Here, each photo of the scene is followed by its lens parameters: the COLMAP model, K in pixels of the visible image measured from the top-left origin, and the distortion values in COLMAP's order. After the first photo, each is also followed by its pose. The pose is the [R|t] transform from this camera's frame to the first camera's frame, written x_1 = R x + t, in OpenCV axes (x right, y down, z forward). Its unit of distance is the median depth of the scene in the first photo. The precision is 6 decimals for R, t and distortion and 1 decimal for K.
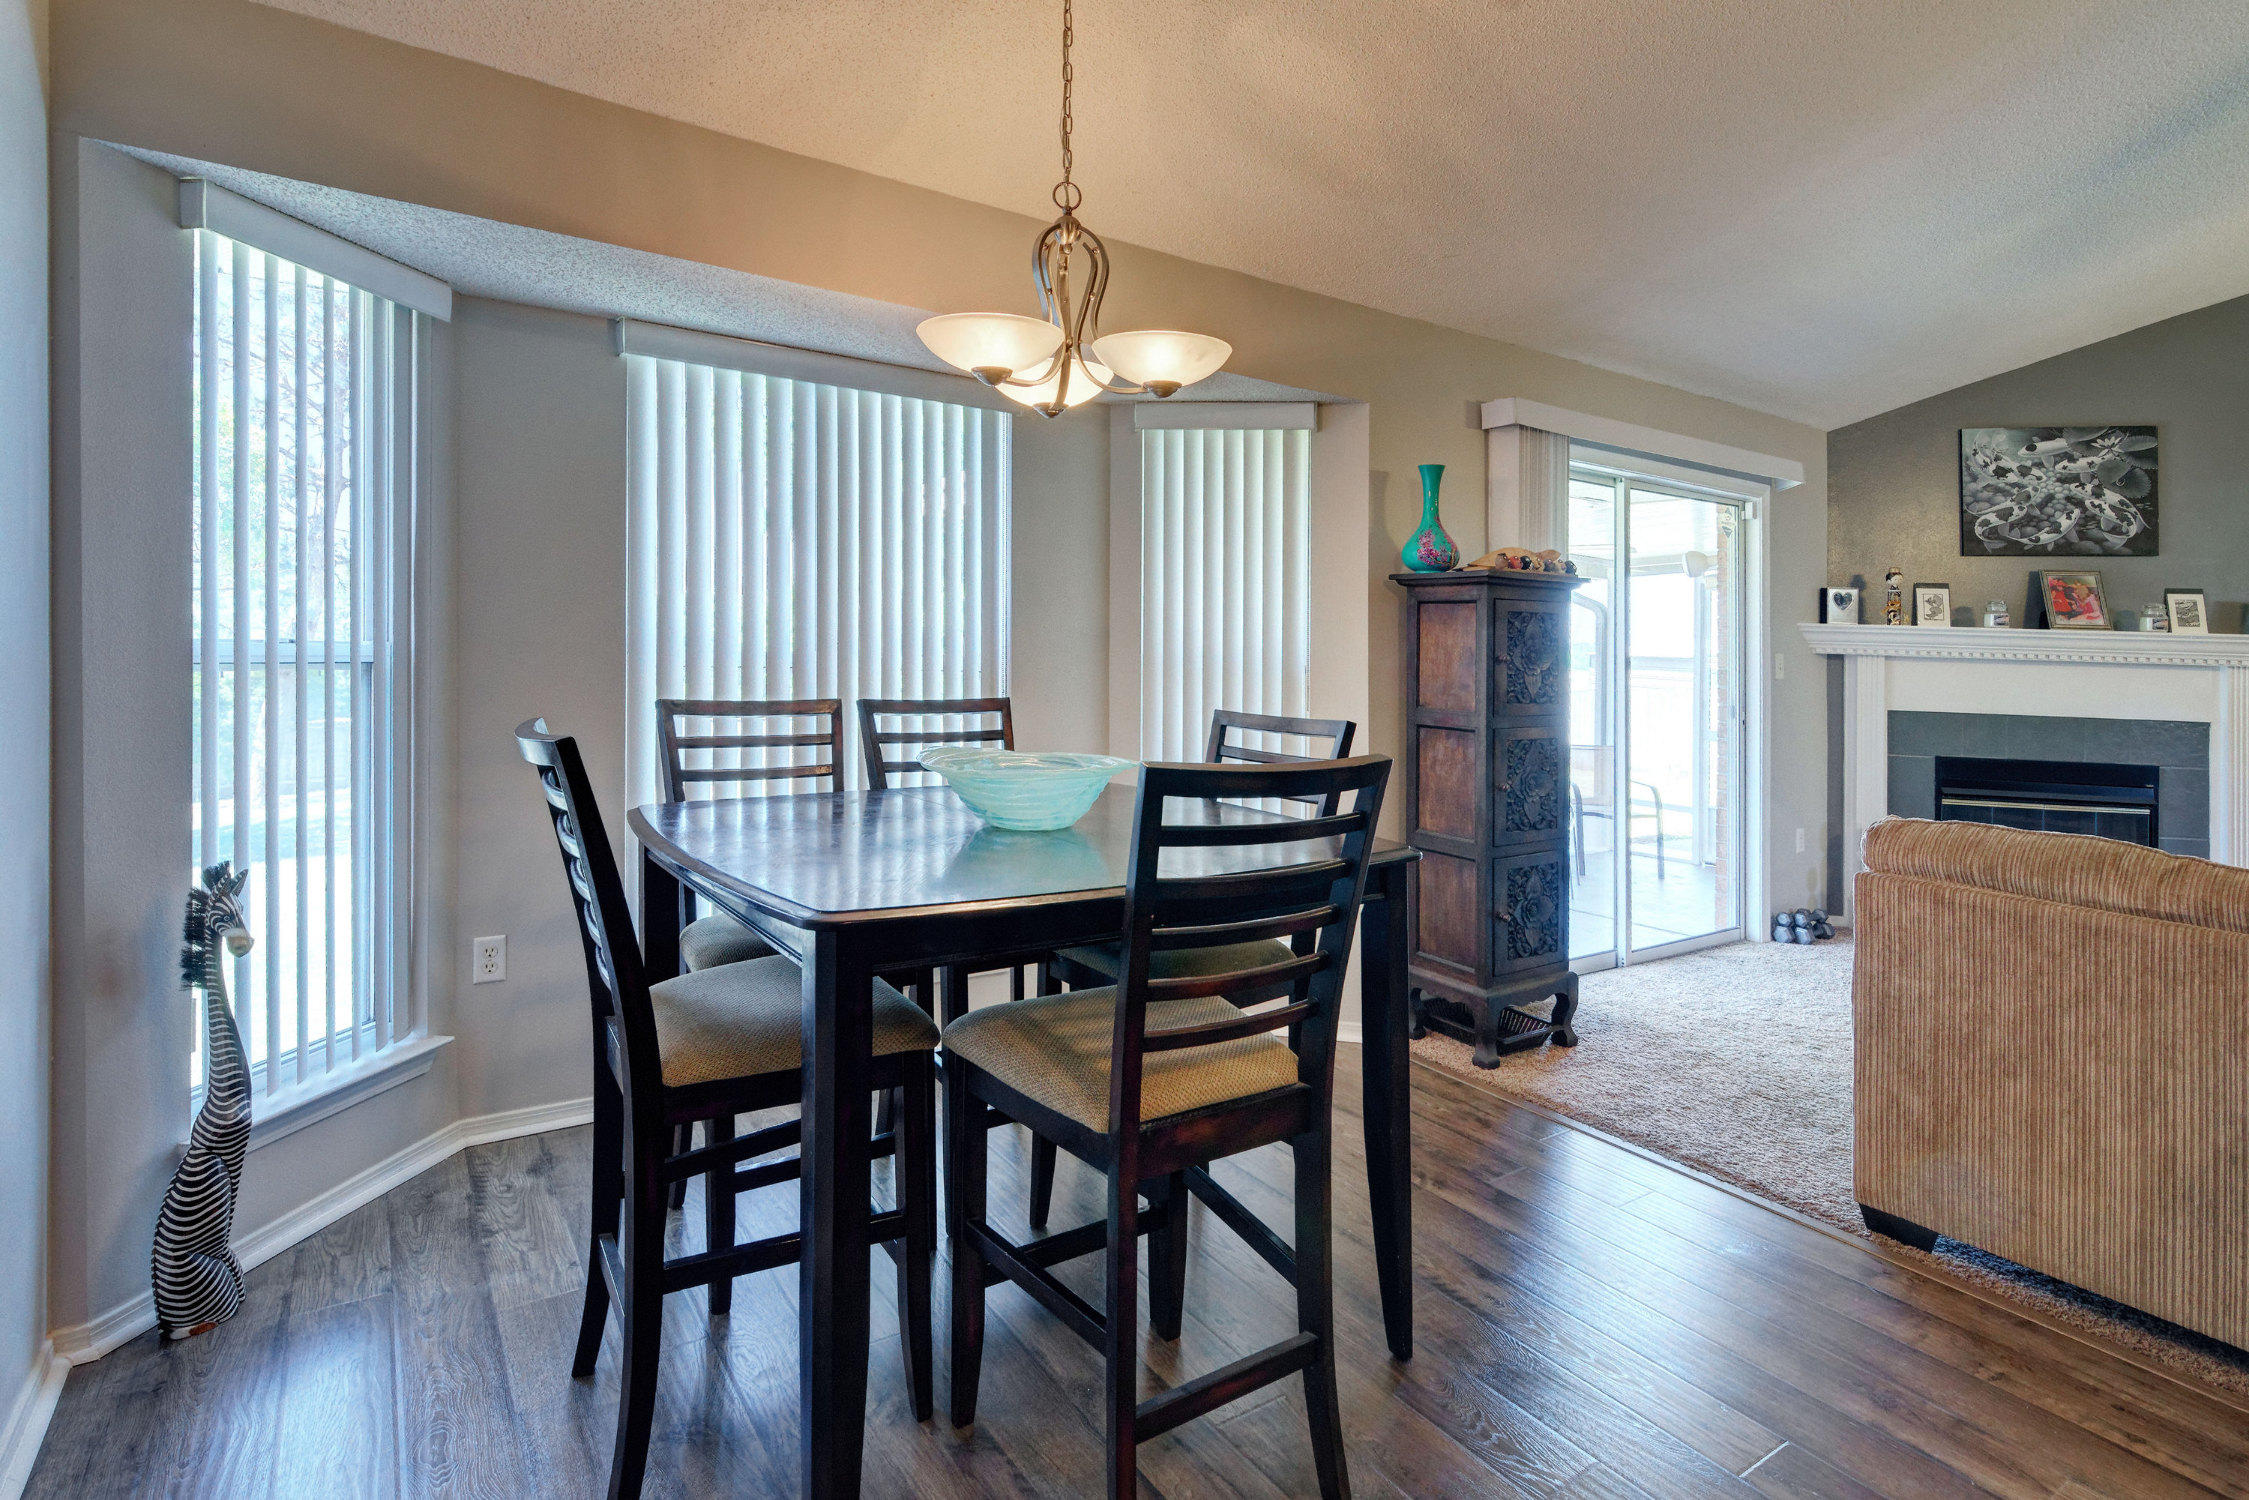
lens RADIAL K [[1128.9, 0, 1131.2], [0, 1128.9, 689.5], [0, 0, 1]] dist [-0.004060, -0.000893]
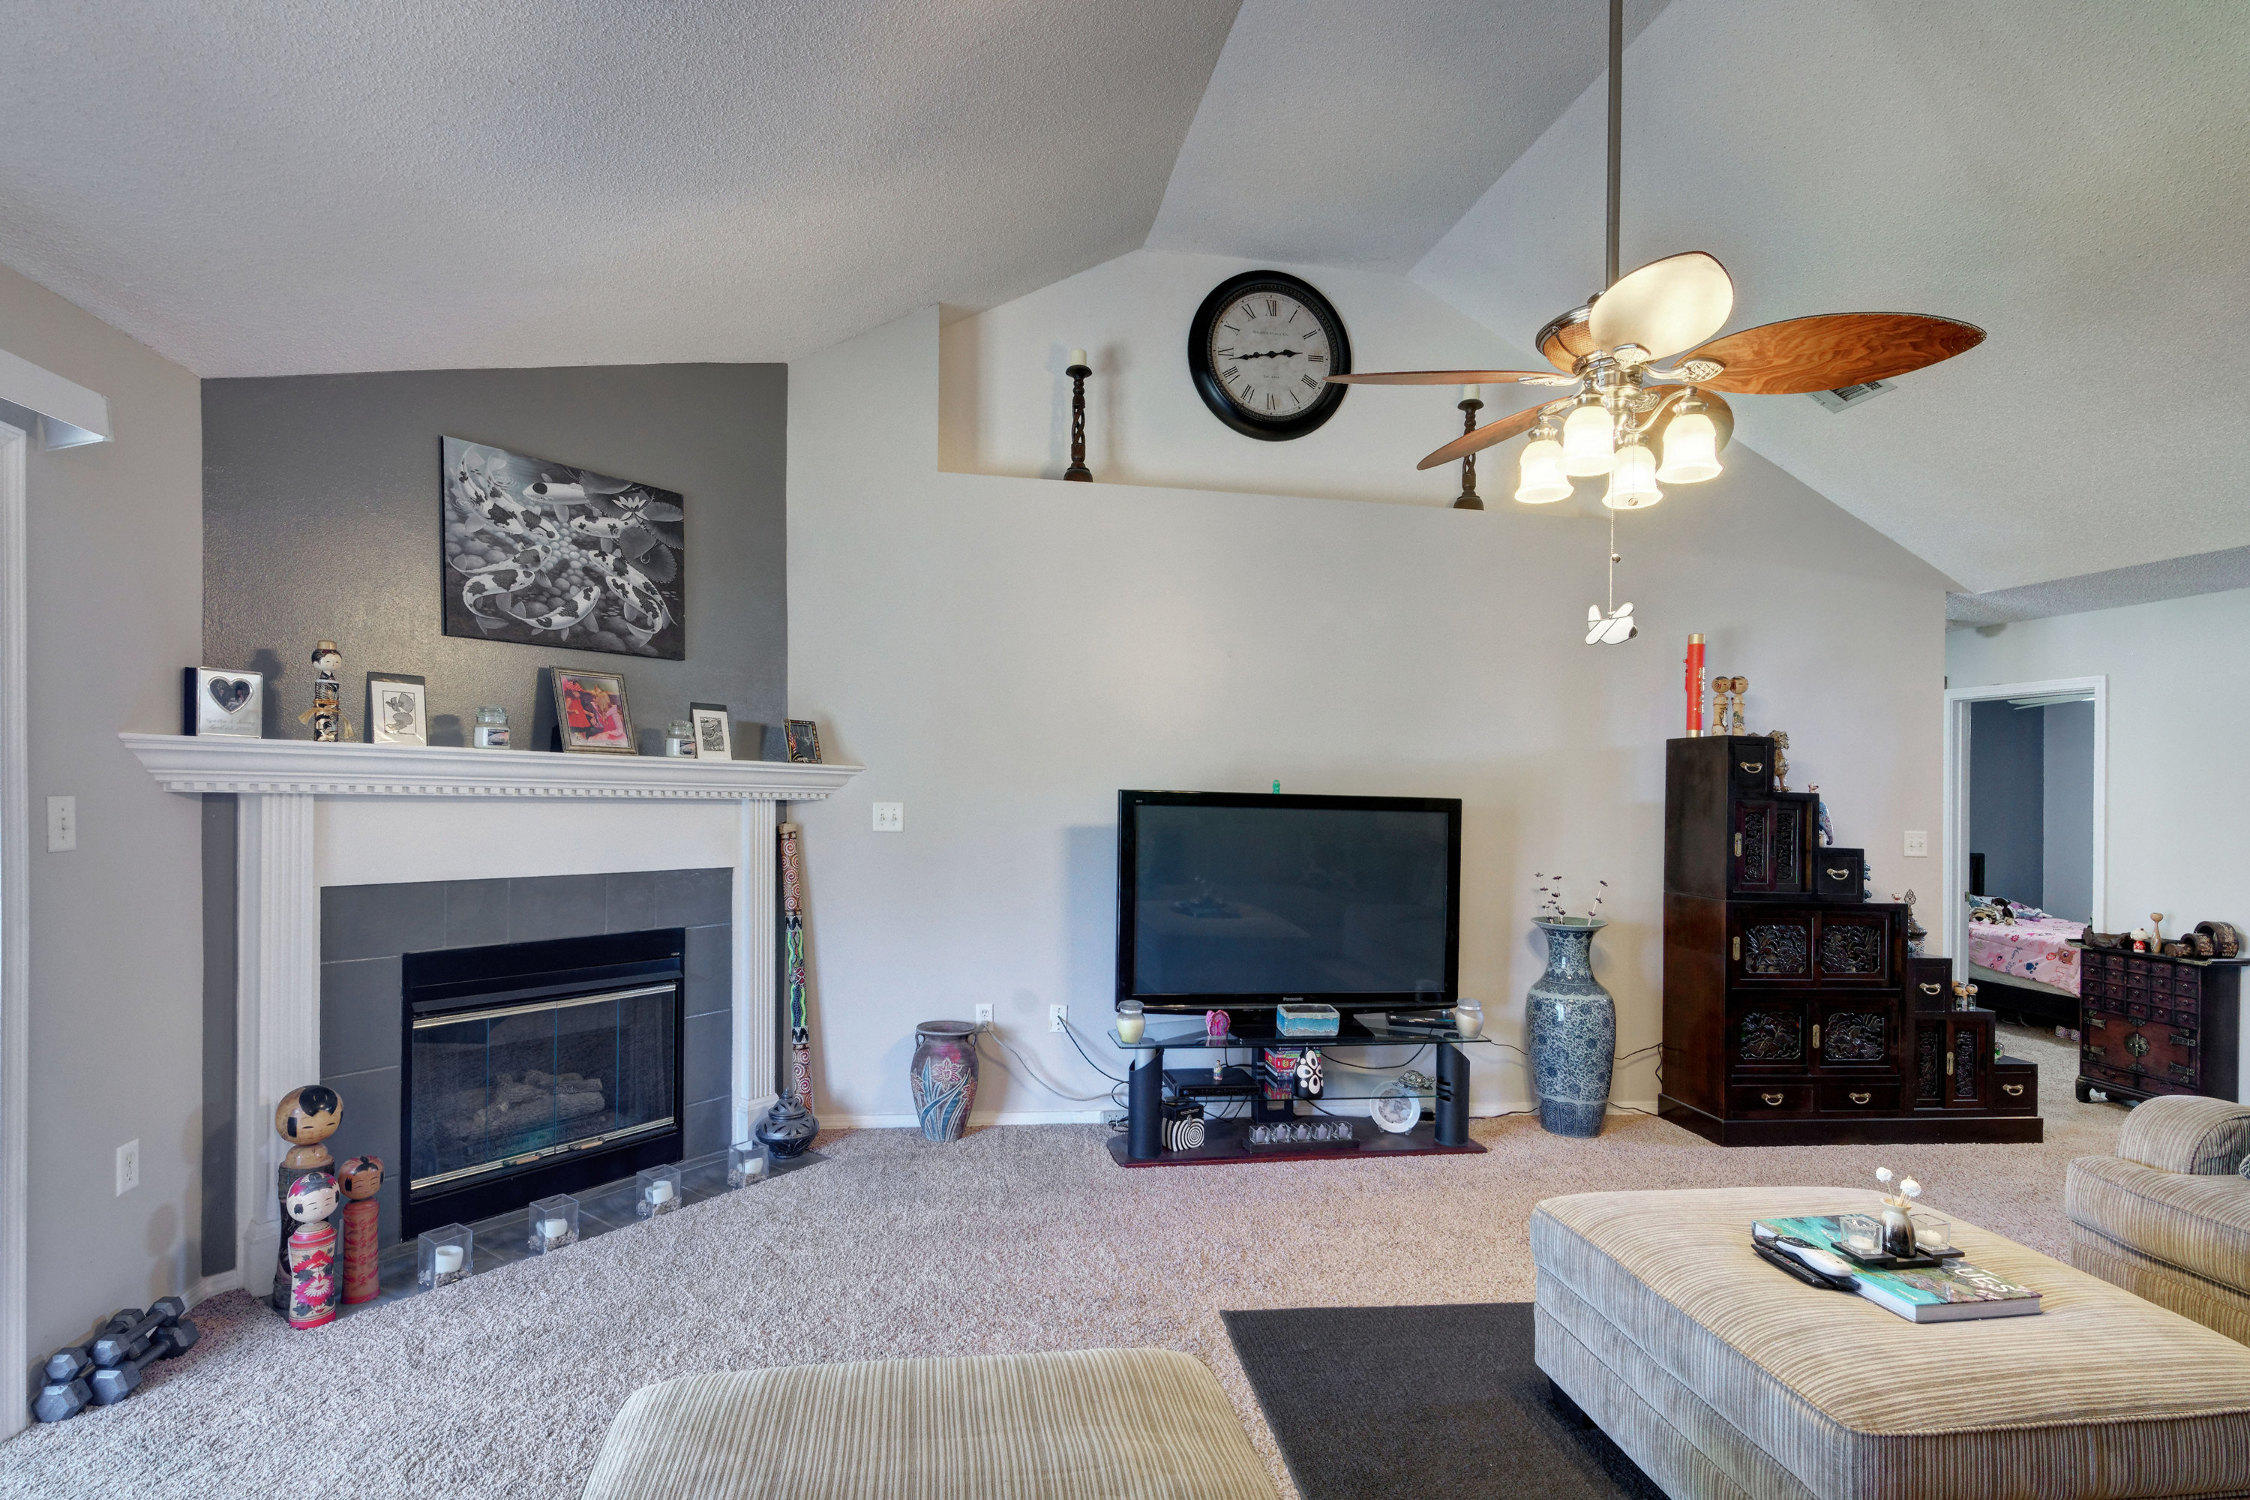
lens RADIAL K [[1091.1, 0, 1078.9], [0, 1091.1, 763.5], [0, 0, 1]] dist [0.001435, -0.000827]
pose [[0.448047, 0.002513, 0.894006, 0.355159], [0.006385, 0.999962, -0.006011, -0.040535], [-0.893987, 0.008401, 0.448014, 0.412245]]
